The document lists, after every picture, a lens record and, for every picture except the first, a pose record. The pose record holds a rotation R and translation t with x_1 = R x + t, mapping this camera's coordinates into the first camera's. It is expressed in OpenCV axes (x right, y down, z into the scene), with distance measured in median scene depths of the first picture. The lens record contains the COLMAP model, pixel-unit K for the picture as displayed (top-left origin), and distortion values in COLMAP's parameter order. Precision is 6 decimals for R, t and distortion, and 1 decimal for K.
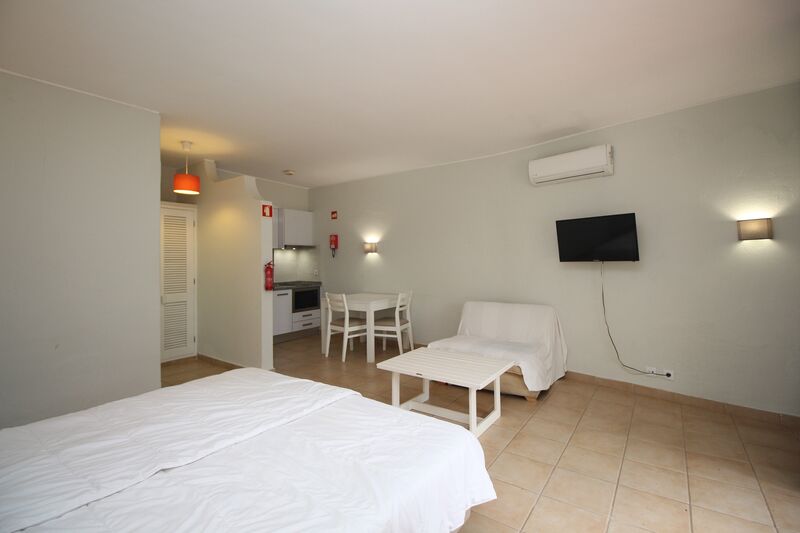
lens RADIAL K [[369.1, 0, 400.4], [0, 369.1, 255.5], [0, 0, 1]] dist [-0.004118, -0.010685]
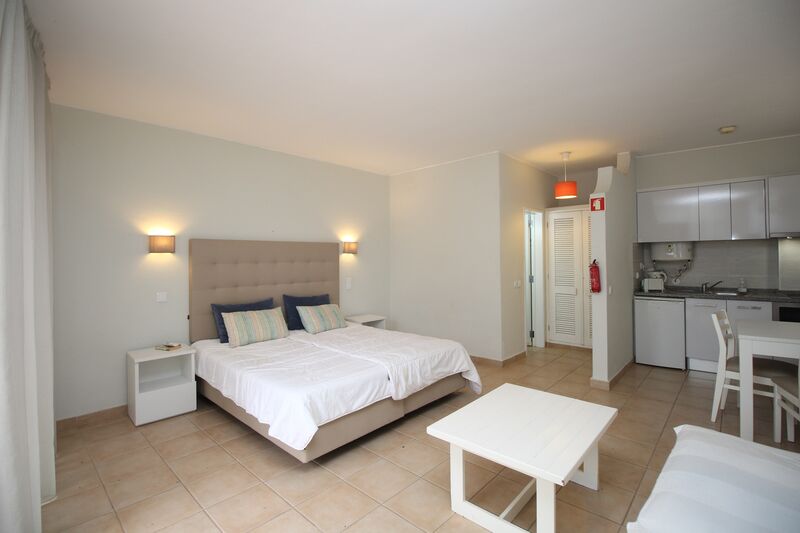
lens RADIAL K [[369.1, 0, 399.1], [0, 369.1, 254.6], [0, 0, 1]] dist [-0.004118, -0.010685]
pose [[-0.120439, 0.001766, -0.992719, 0.518609], [0.023560, 0.999722, -0.001080, -0.007118], [0.992441, -0.023519, -0.120447, 0.543526]]
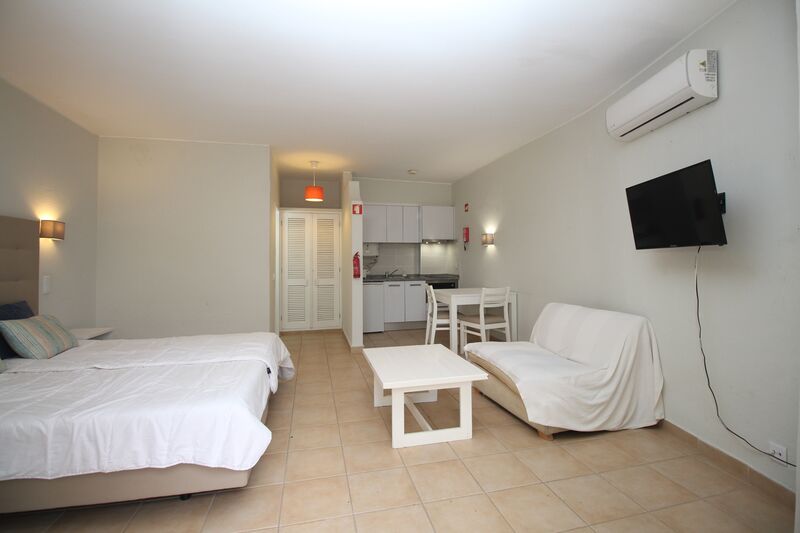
lens RADIAL K [[369.1, 0, 400.0], [0, 369.1, 253.6], [0, 0, 1]] dist [-0.004118, -0.010685]
pose [[0.757650, -0.004947, -0.652642, 0.435493], [0.005200, 0.999985, -0.001543, 0.018542], [0.652640, -0.002225, 0.757665, 0.180028]]
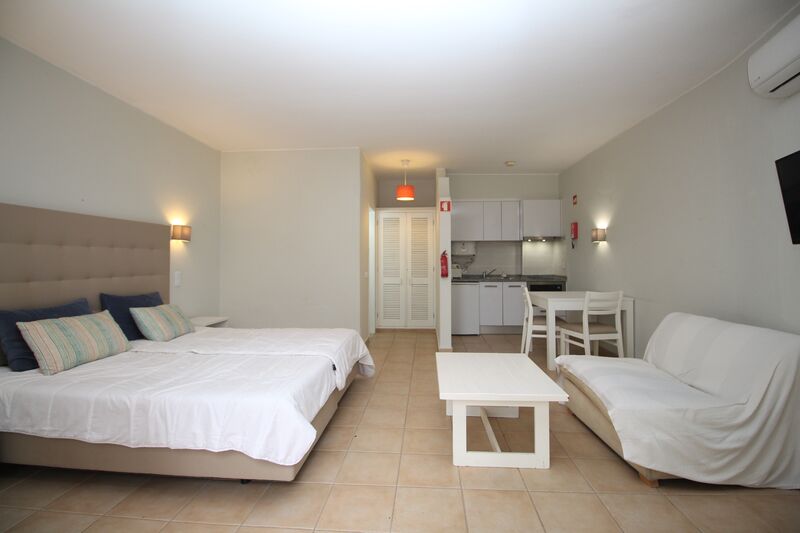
lens RADIAL K [[369.1, 0, 401.3], [0, 369.1, 254.8], [0, 0, 1]] dist [-0.004118, -0.010685]
pose [[0.526659, -0.003226, -0.850071, 0.453059], [0.007018, 0.999975, 0.000553, 0.021613], [0.850048, -0.006257, 0.526668, 0.258591]]
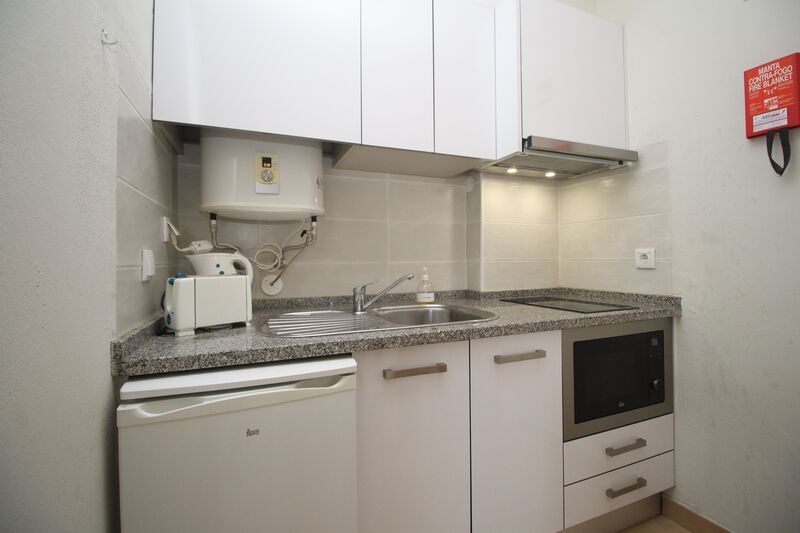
lens RADIAL K [[369.1, 0, 401.1], [0, 369.1, 258.6], [0, 0, 1]] dist [-0.004118, -0.010685]
pose [[0.850008, -0.000956, -0.526769, -0.326877], [0.005209, 0.999965, 0.006591, 0.060422], [0.526744, -0.008346, 0.849983, 0.967569]]
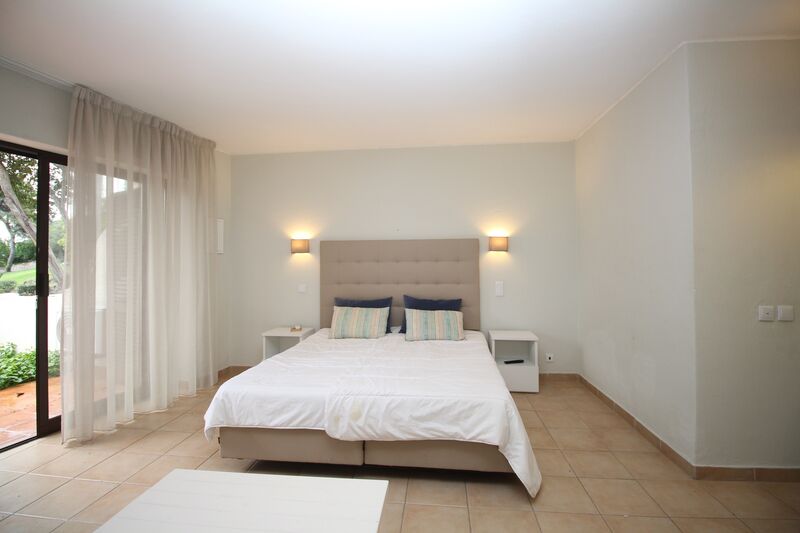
lens RADIAL K [[369.1, 0, 403.1], [0, 369.1, 254.5], [0, 0, 1]] dist [-0.004118, -0.010685]
pose [[-0.863204, 0.009233, -0.504771, 0.101734], [0.020773, 0.999636, -0.017239, 0.002829], [0.504428, -0.025367, -0.863081, 0.905060]]
